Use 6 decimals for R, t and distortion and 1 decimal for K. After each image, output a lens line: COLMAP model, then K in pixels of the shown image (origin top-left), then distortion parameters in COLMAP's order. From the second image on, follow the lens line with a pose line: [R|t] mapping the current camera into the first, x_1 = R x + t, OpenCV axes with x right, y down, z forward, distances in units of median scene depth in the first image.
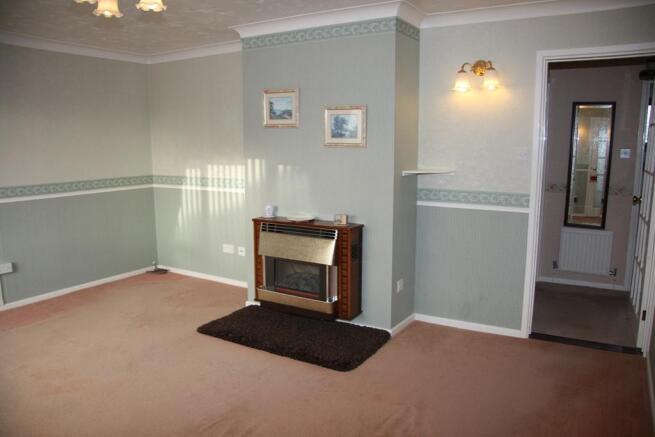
lens RADIAL K [[515.1, 0, 329.6], [0, 515.1, 217.5], [0, 0, 1]] dist [-0.109869, 0.015993]
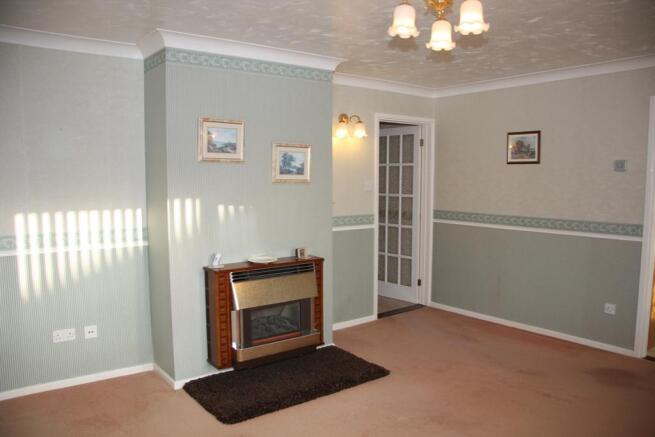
lens RADIAL K [[515.1, 0, 329.7], [0, 515.1, 221.9], [0, 0, 1]] dist [-0.109869, 0.015993]
pose [[0.367753, -0.082167, 0.926286, -0.880005], [0.137293, 0.989970, 0.033308, -0.081696], [-0.919733, 0.114924, 0.375346, 0.535957]]
